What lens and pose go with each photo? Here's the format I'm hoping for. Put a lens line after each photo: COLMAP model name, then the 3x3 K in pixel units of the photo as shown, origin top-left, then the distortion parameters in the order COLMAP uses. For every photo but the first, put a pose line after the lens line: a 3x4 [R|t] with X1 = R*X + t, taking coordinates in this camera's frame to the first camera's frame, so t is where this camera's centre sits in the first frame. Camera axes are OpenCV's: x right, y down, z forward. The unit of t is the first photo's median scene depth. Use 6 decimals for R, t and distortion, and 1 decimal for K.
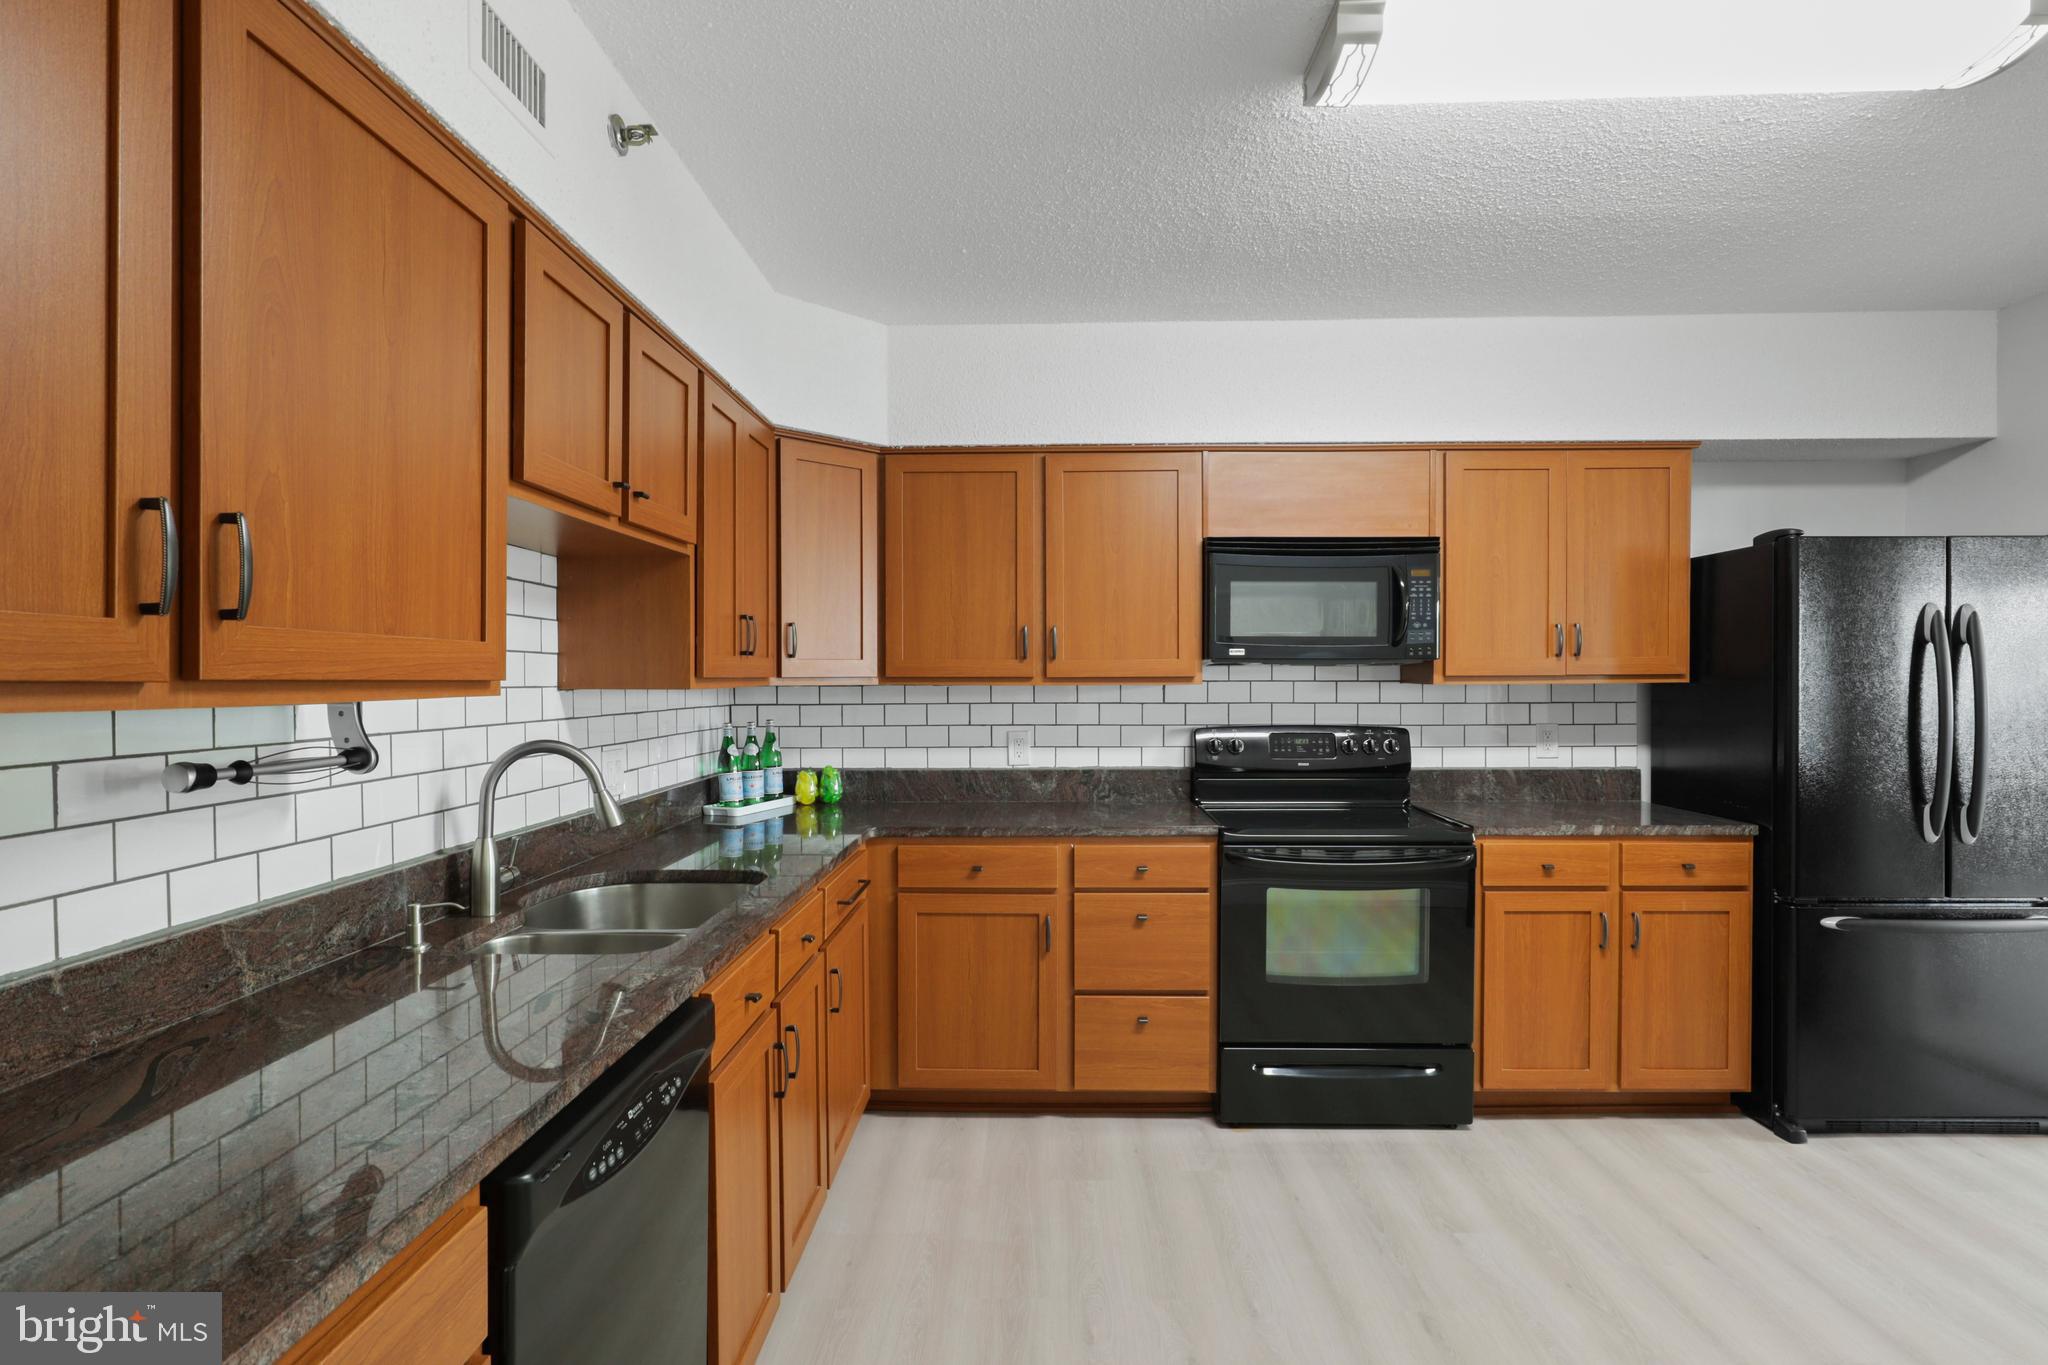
lens RADIAL K [[1029.7, 0, 1025.4], [0, 1029.7, 676.2], [0, 0, 1]] dist [-0.018483, 0.010130]
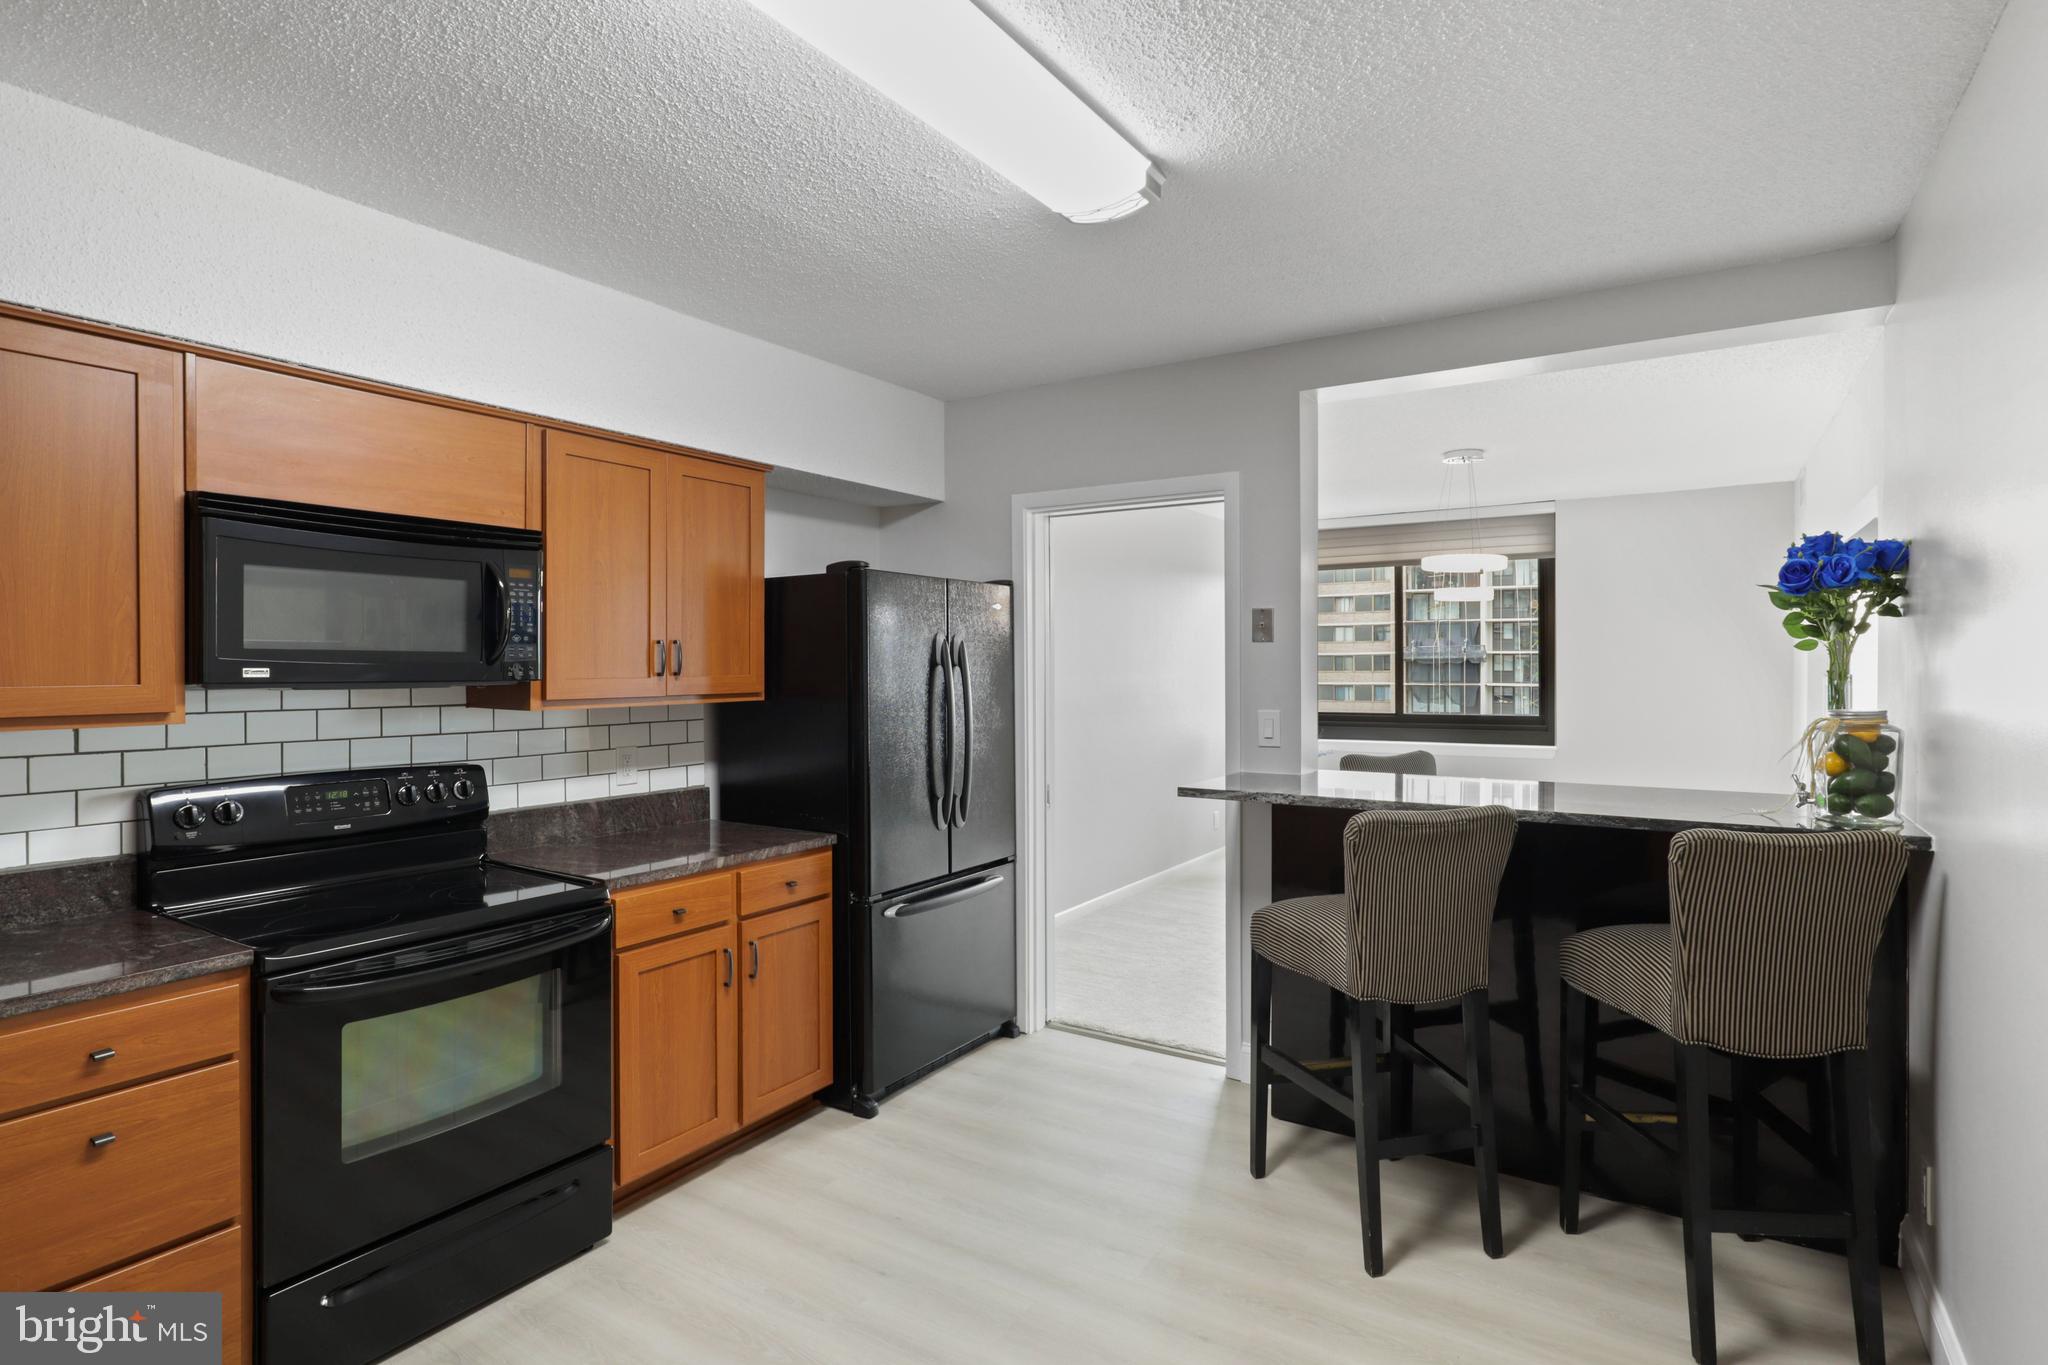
lens RADIAL K [[1029.7, 0, 1025.4], [0, 1029.7, 676.2], [0, 0, 1]] dist [-0.018483, 0.010130]
pose [[0.525384, -0.006563, 0.850840, -0.090581], [-0.000812, 0.999966, 0.008214, -0.027113], [-0.850865, -0.005007, 0.525360, 0.240449]]
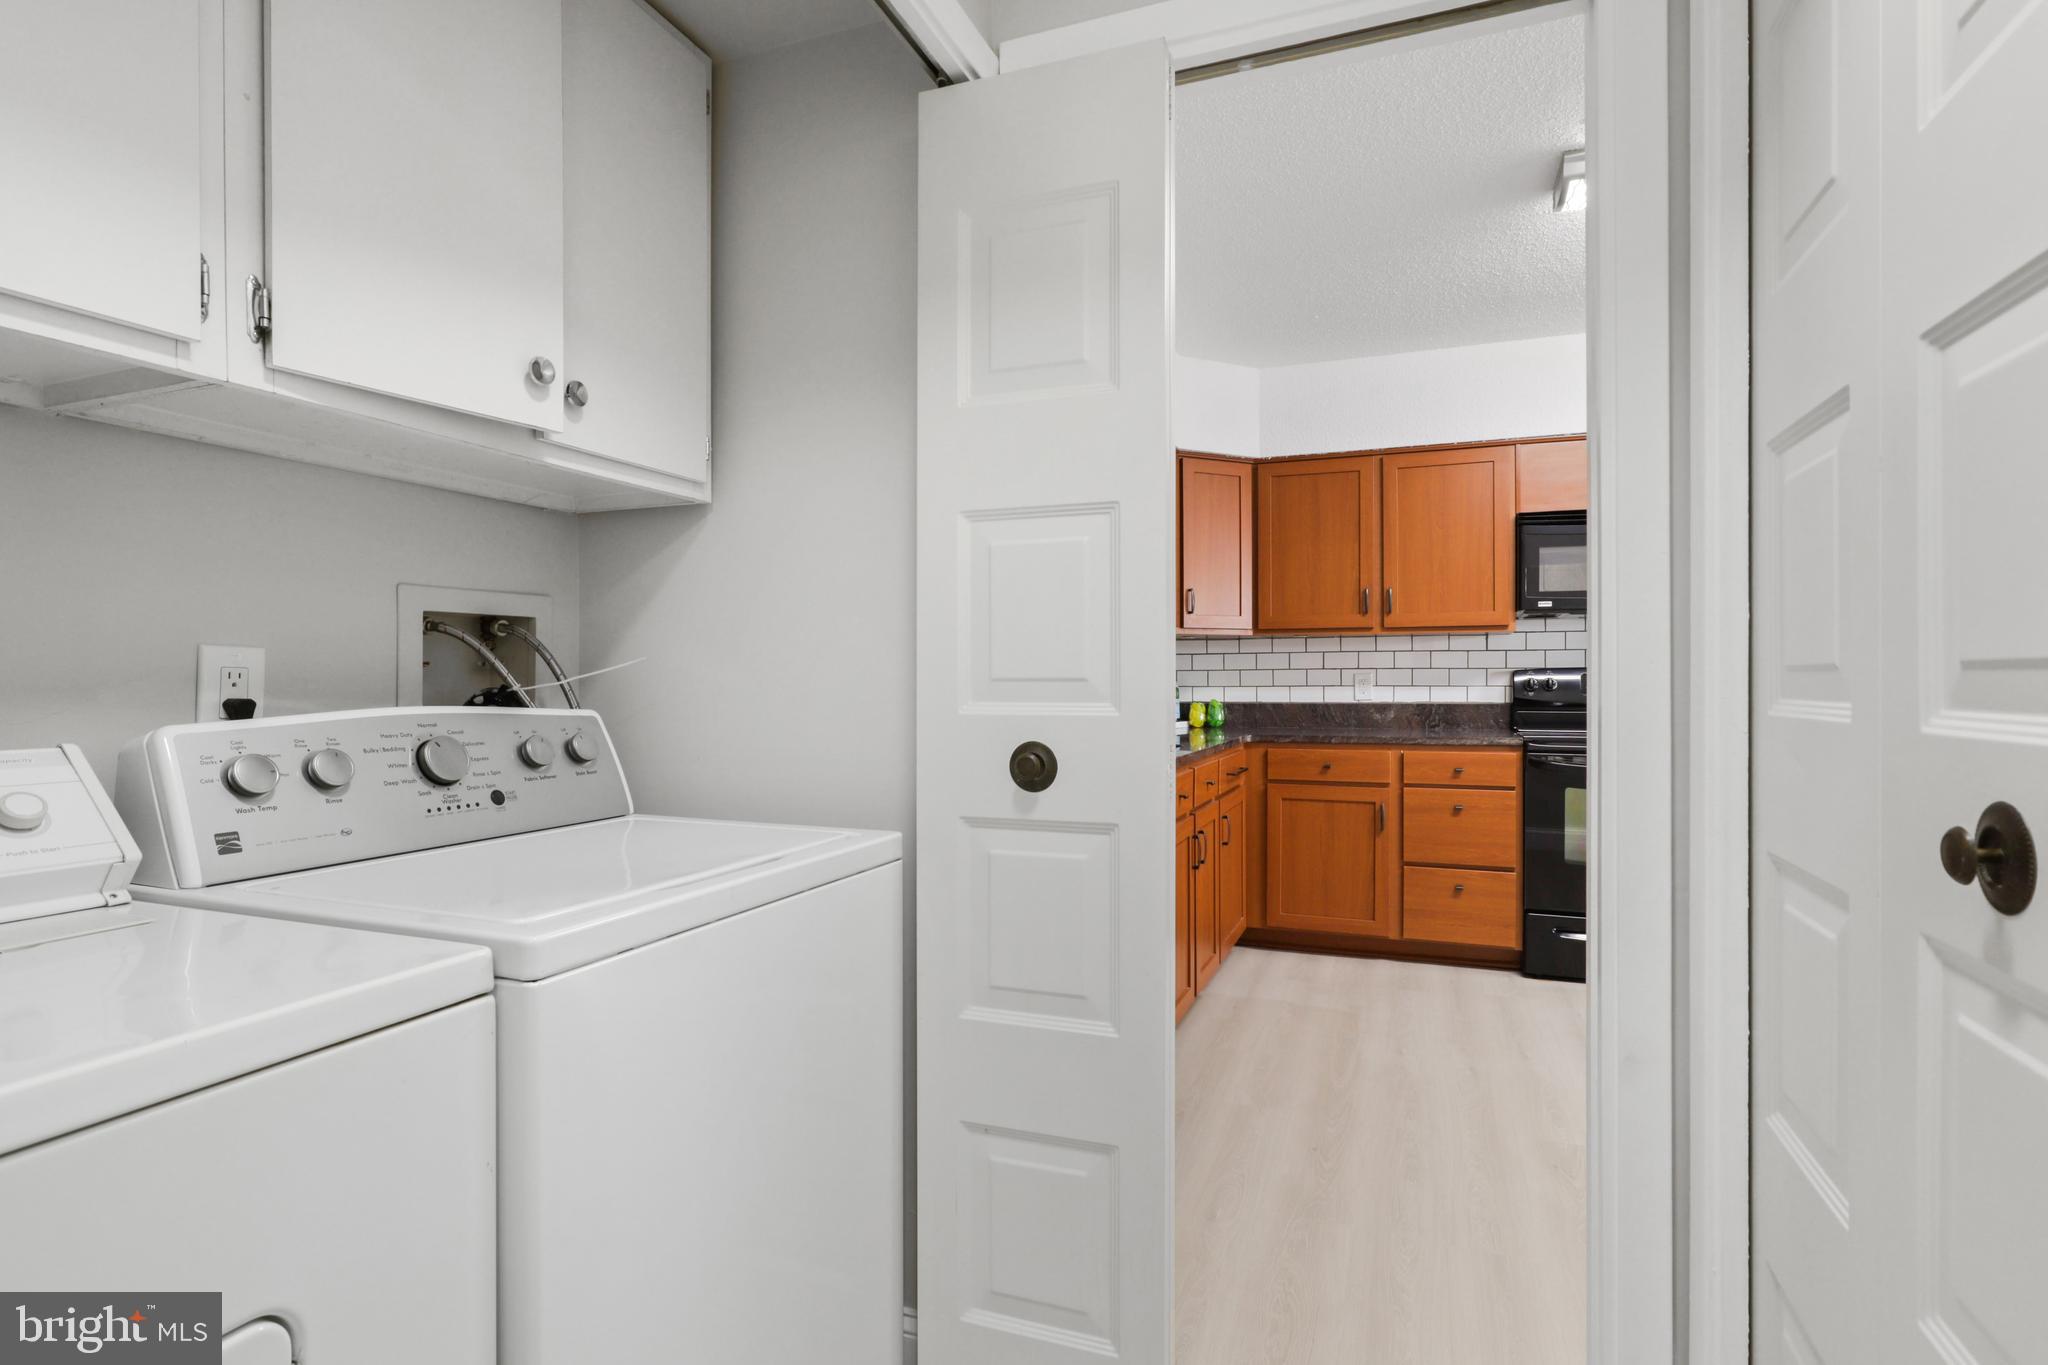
lens RADIAL K [[1029.7, 0, 1025.4], [0, 1029.7, 676.2], [0, 0, 1]] dist [-0.018483, 0.010130]
pose [[0.940408, 0.001106, -0.340046, 0.036447], [-0.001432, 0.999999, -0.000709, 0.064795], [0.340045, 0.001154, 0.940408, -0.376821]]
